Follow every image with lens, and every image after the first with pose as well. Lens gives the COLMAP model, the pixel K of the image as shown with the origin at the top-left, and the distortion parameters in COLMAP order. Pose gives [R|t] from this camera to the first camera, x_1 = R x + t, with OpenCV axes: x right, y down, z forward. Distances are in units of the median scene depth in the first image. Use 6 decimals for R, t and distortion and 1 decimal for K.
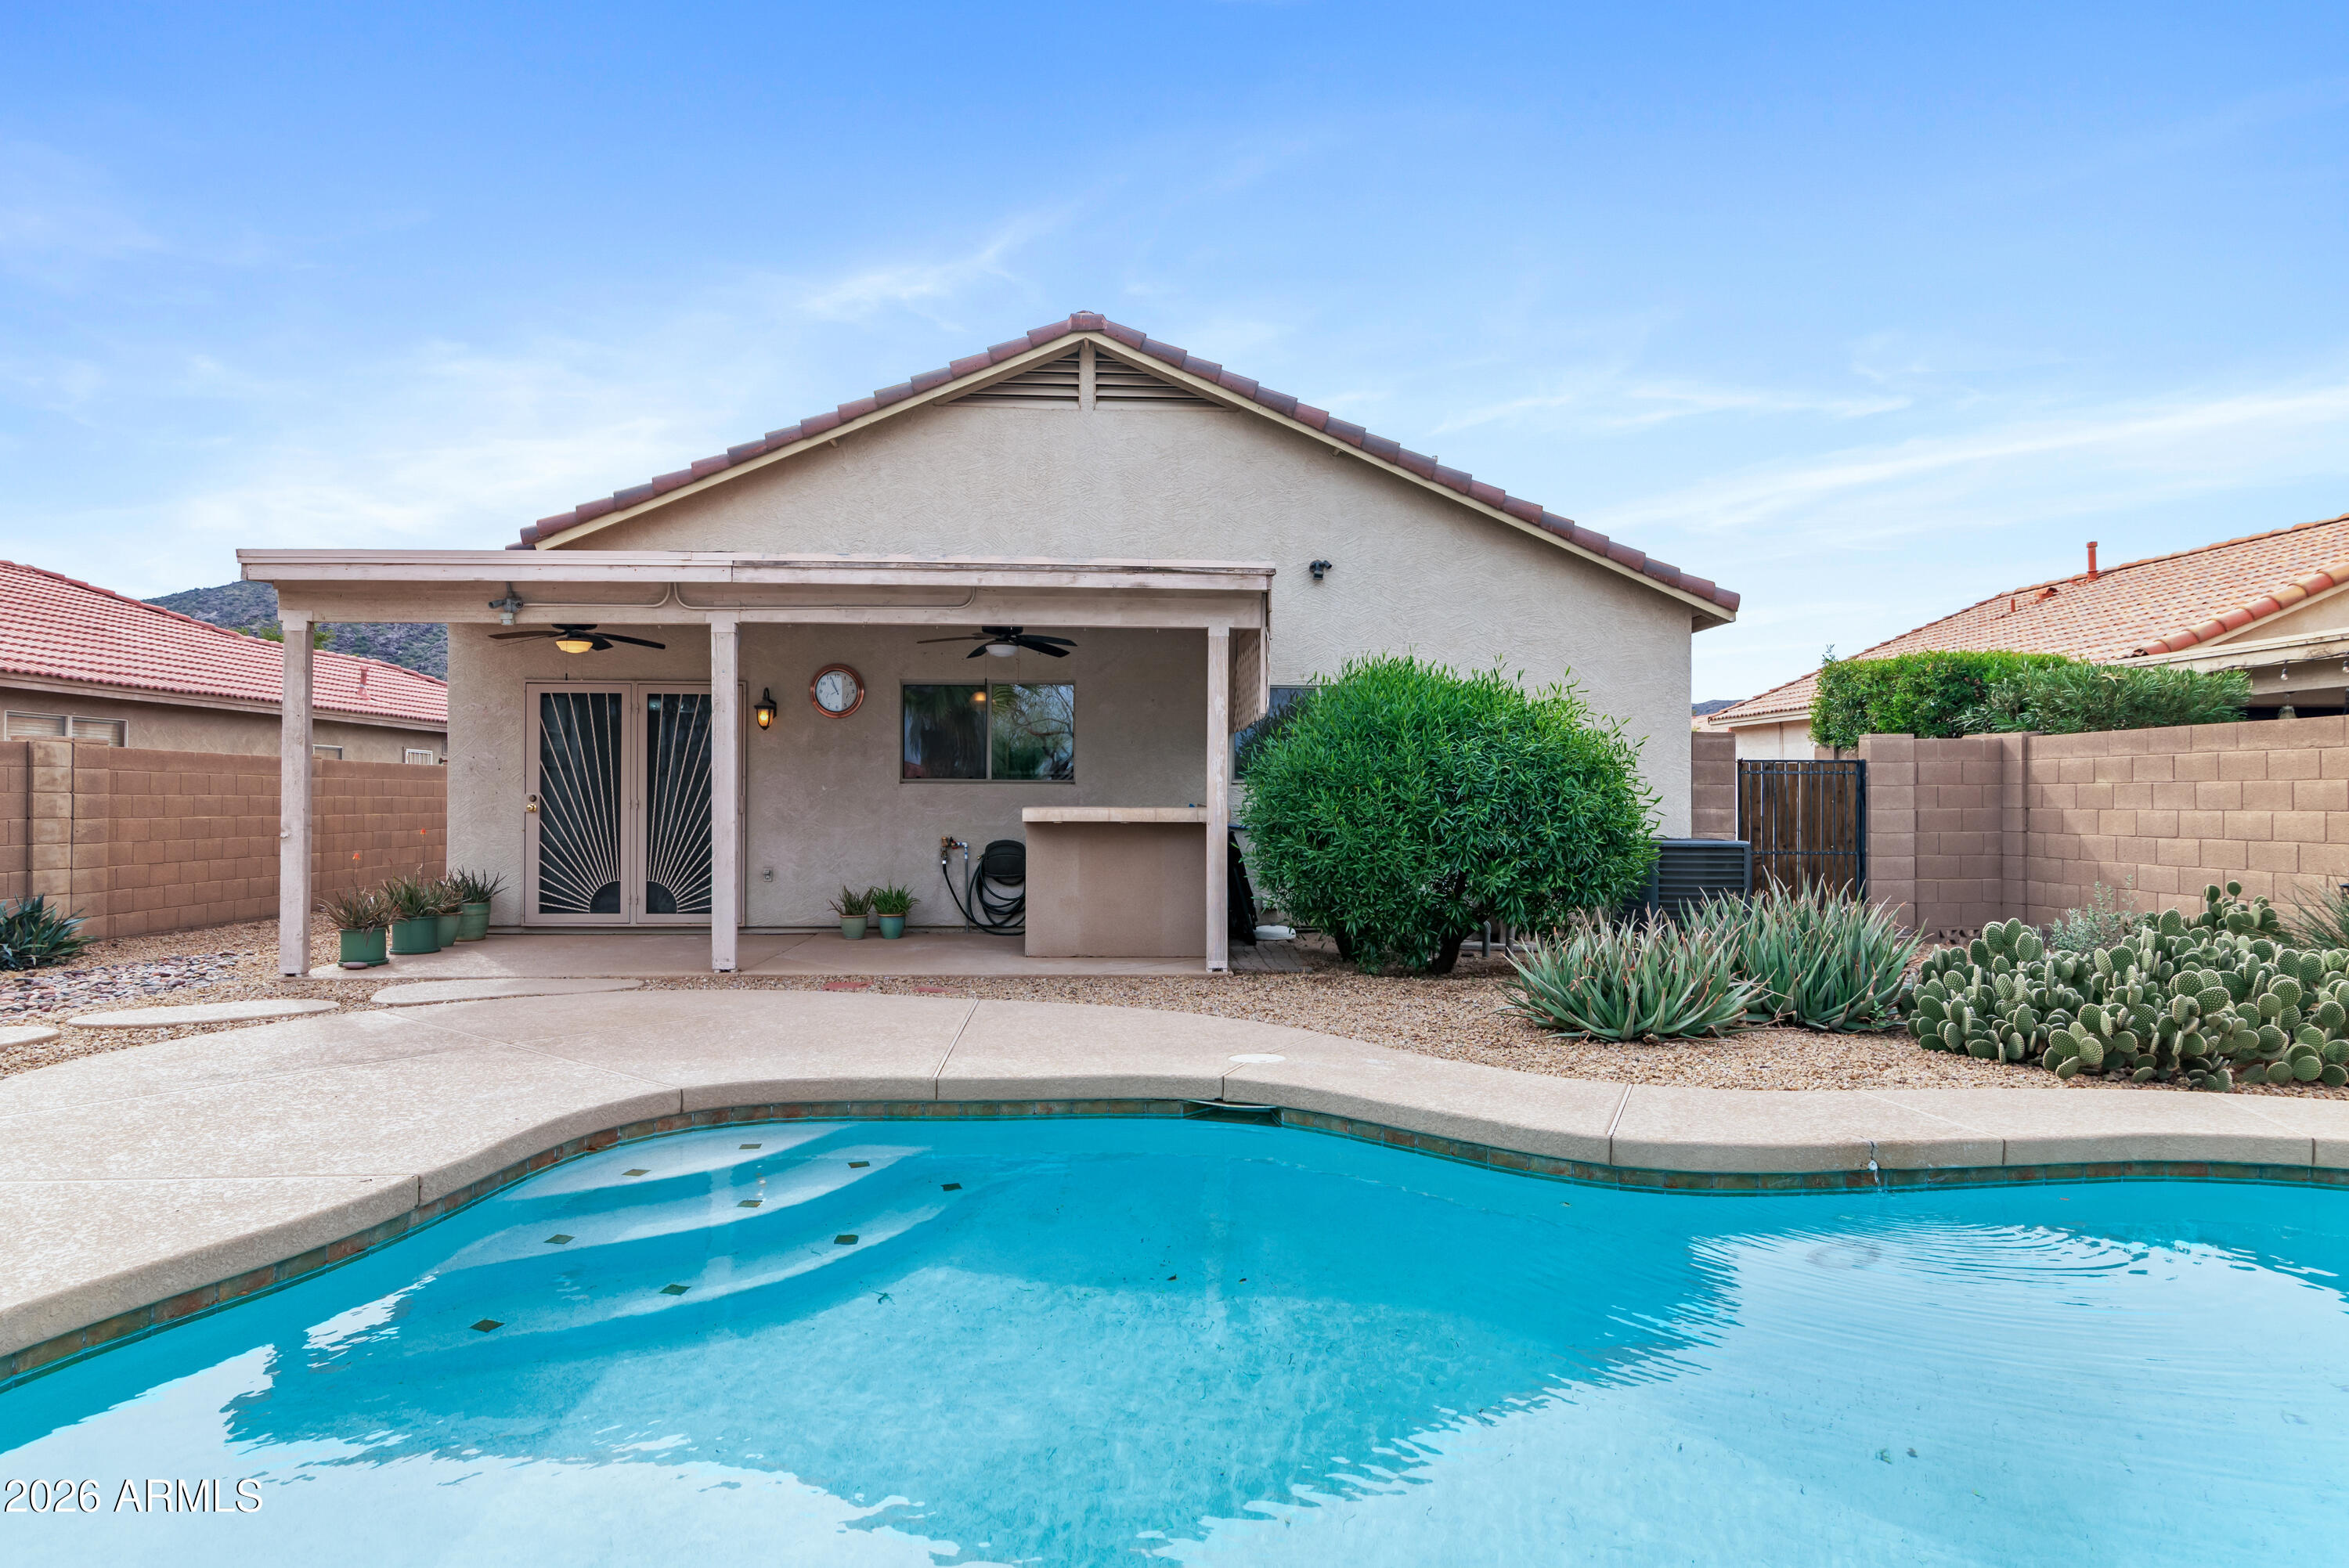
lens RADIAL K [[1320.3, 0, 1177.6], [0, 1320.3, 772.7], [0, 0, 1]] dist [0.000201, 0.000328]
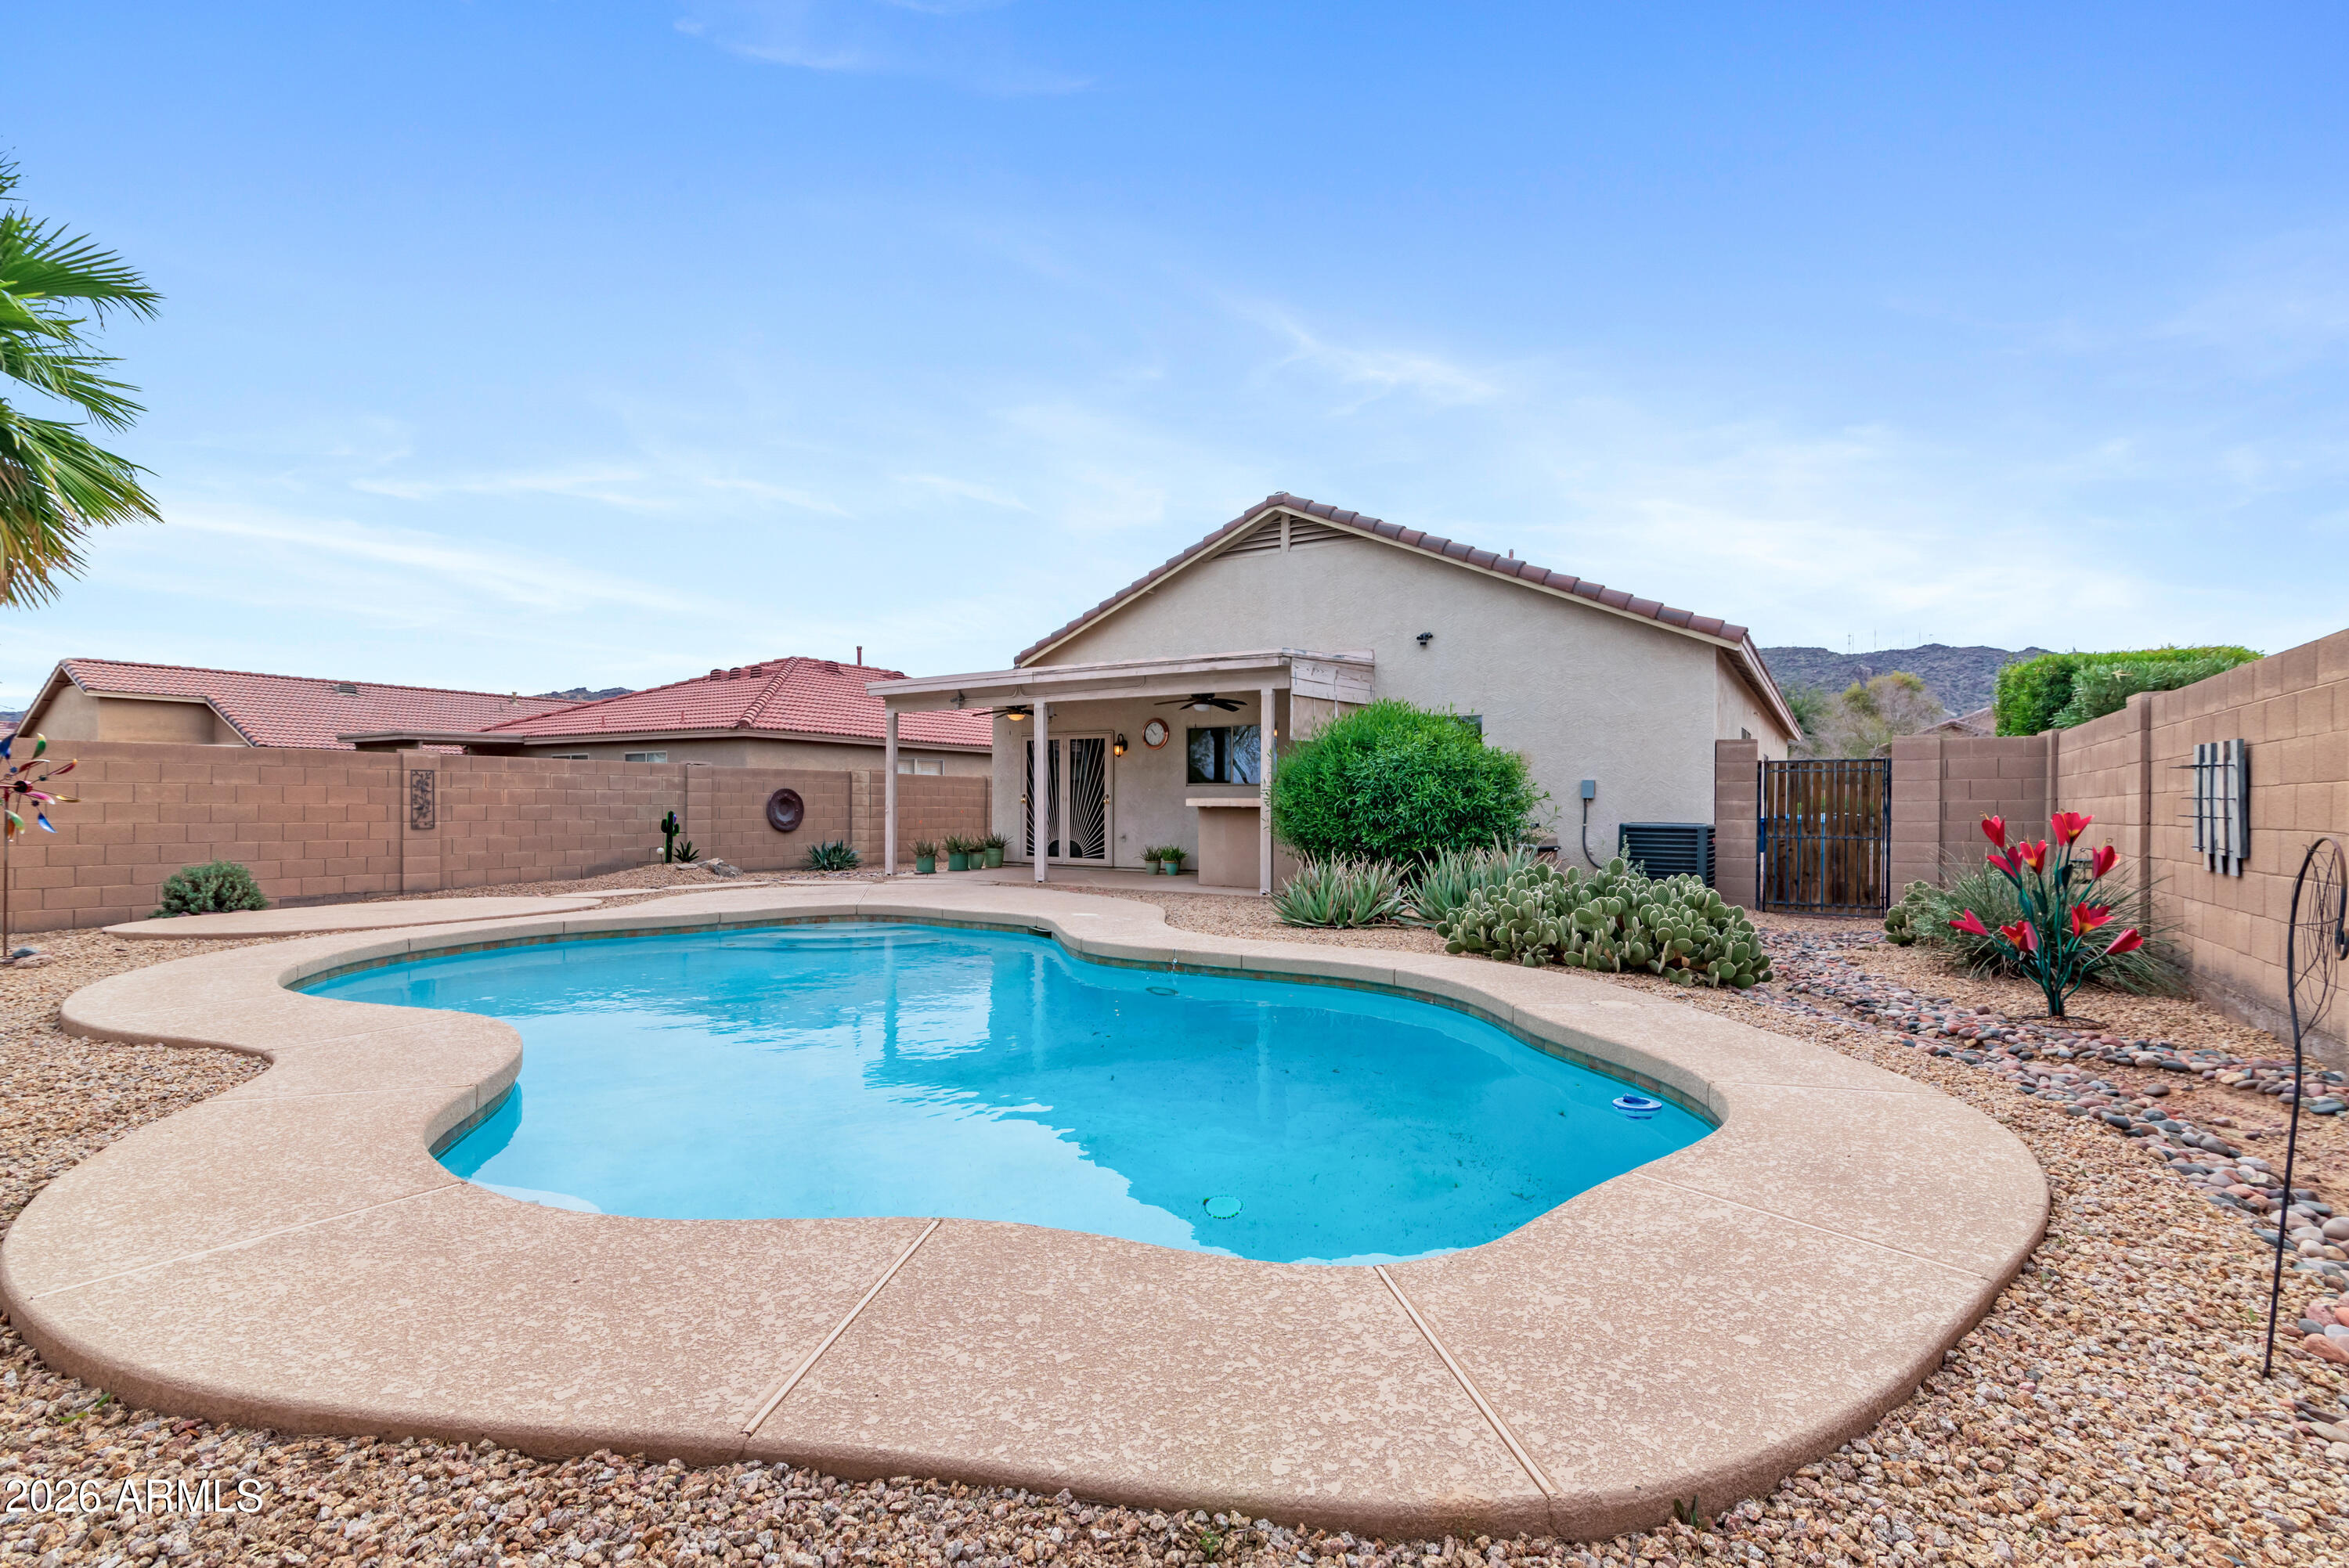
lens RADIAL K [[1049.4, 0, 1176.9], [0, 1049.4, 793.7], [0, 0, 1]] dist [0.001869, 0.000137]
pose [[0.819131, -0.005933, -0.573576, 0.569674], [0.008273, 0.999965, 0.001470, 0.015676], [0.573547, -0.005949, 0.819151, -0.123730]]
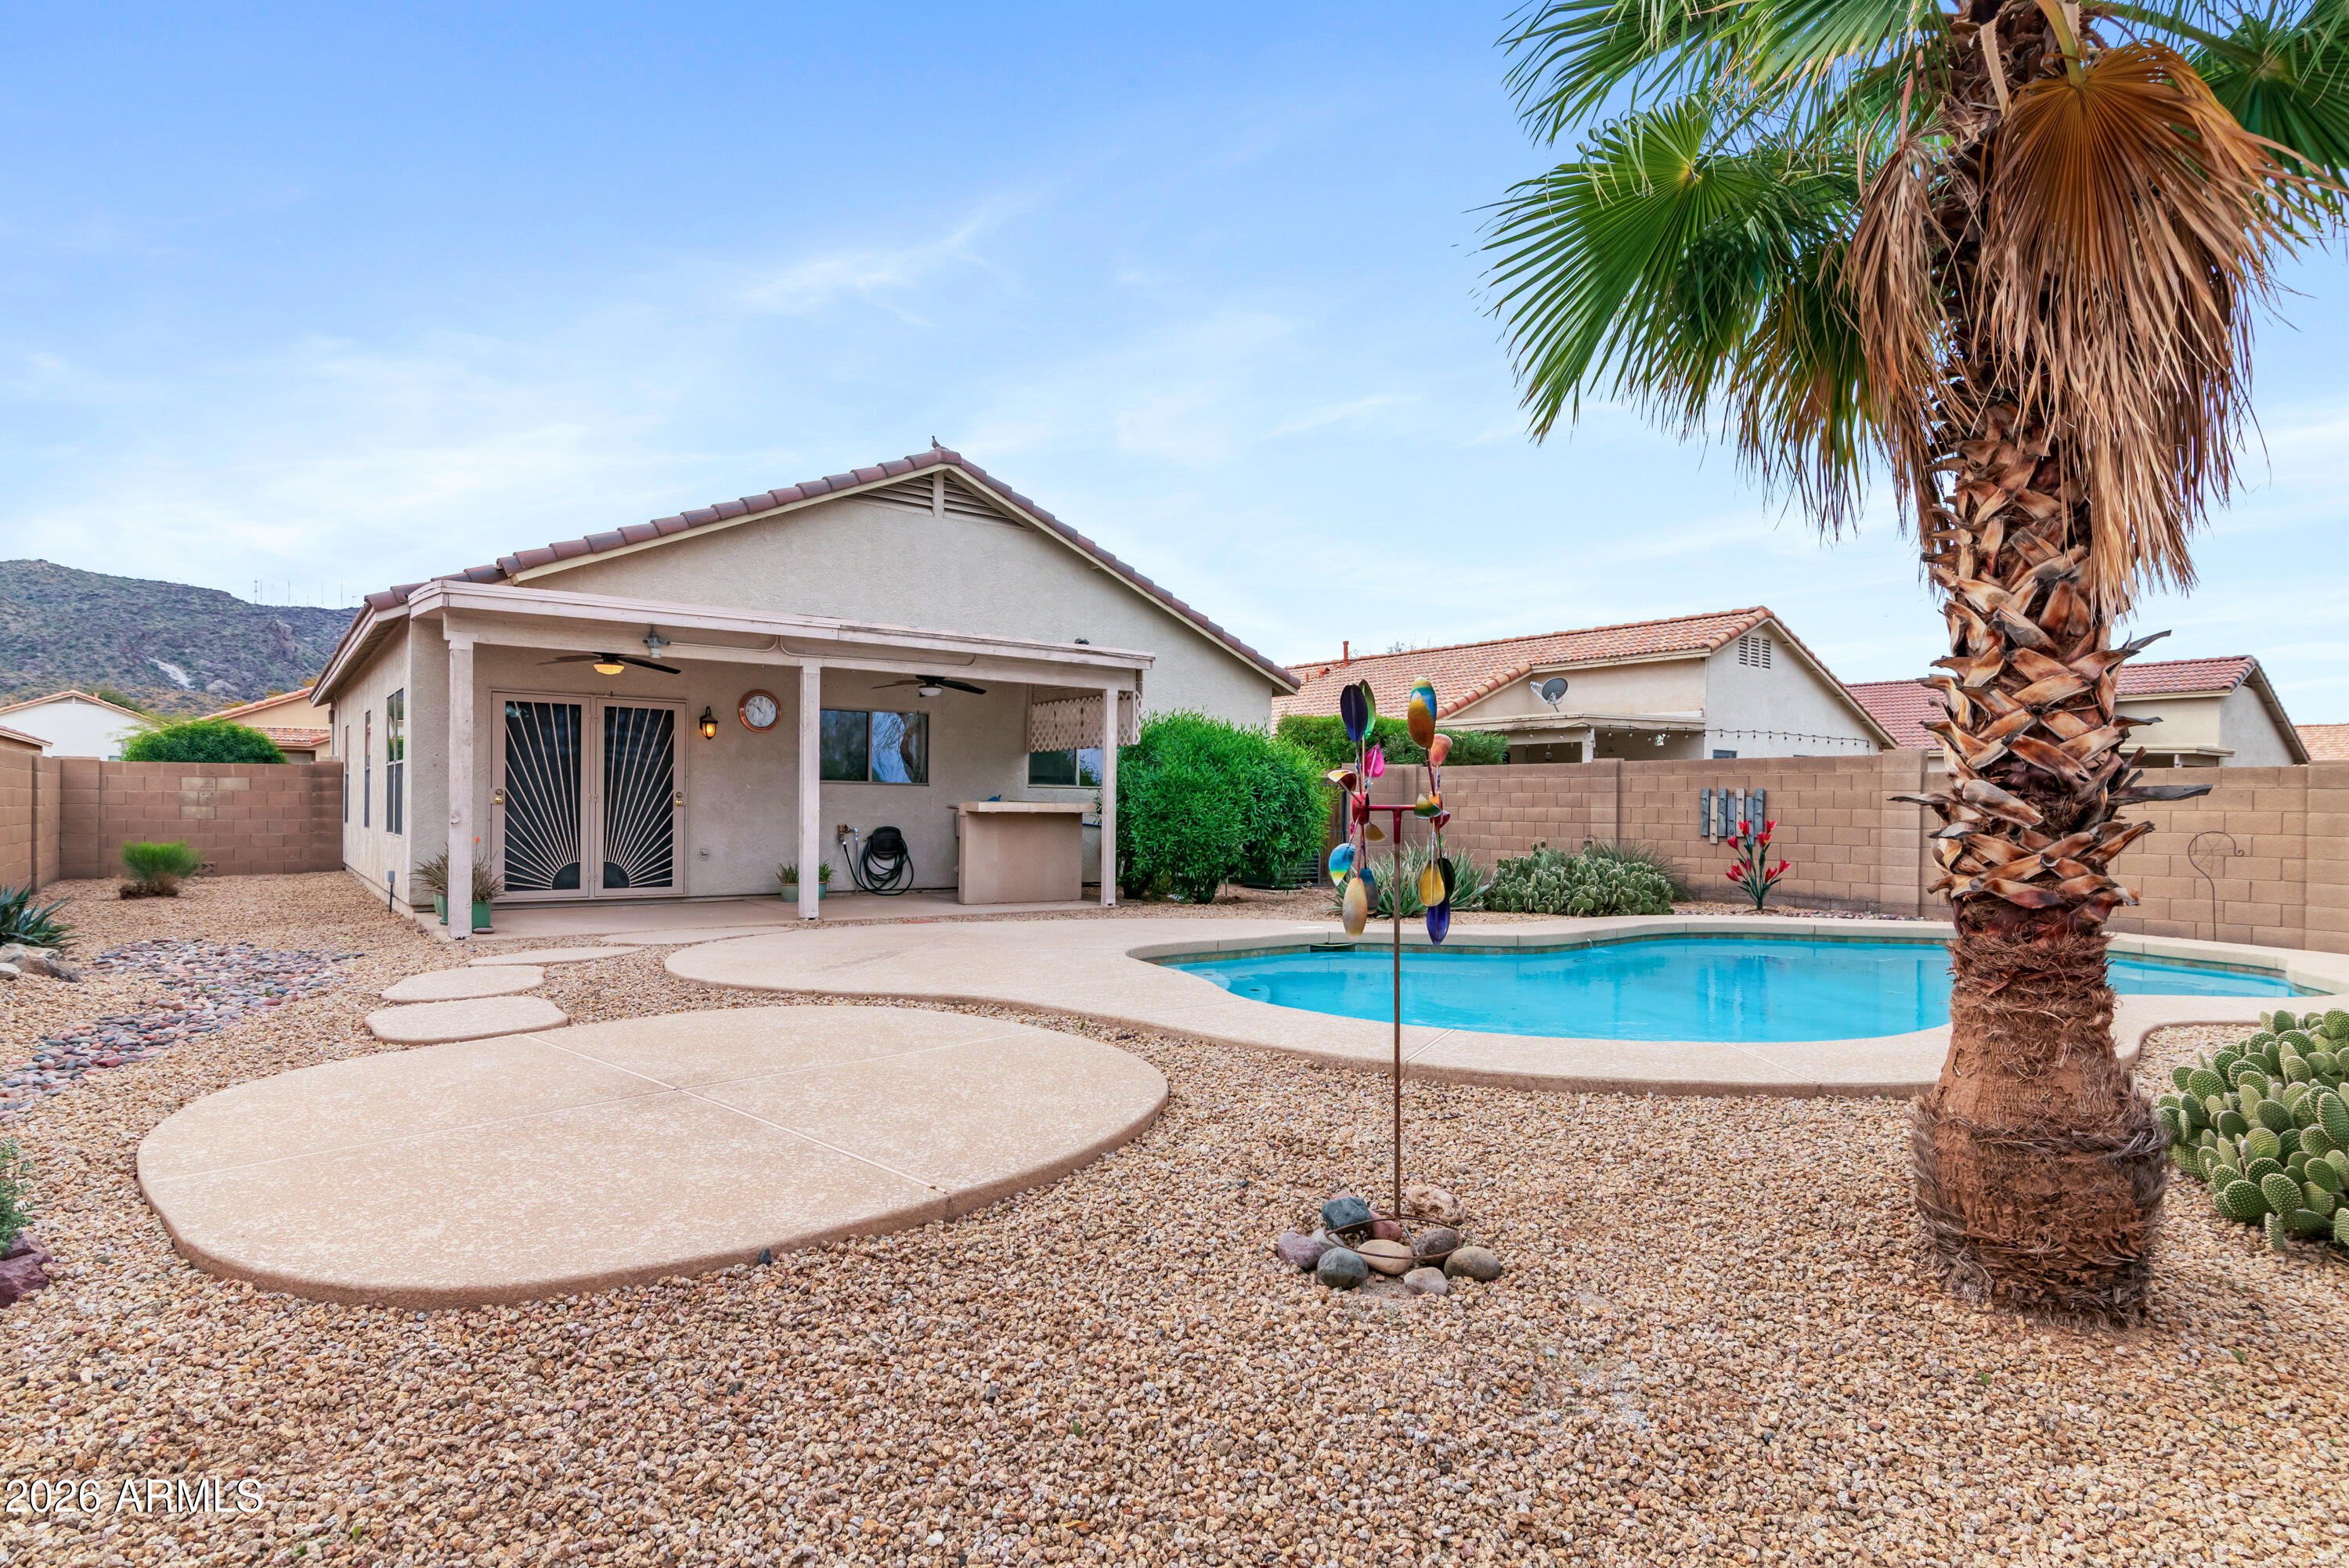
lens RADIAL K [[1207.1, 0, 1174.4], [0, 1207.1, 796.8], [0, 0, 1]] dist [0.000389, -0.000027]
pose [[0.832854, 0.008522, 0.553427, -0.579918], [-0.017608, 0.999783, 0.011103, 0.001206], [-0.553212, -0.018992, 0.832824, -0.208328]]
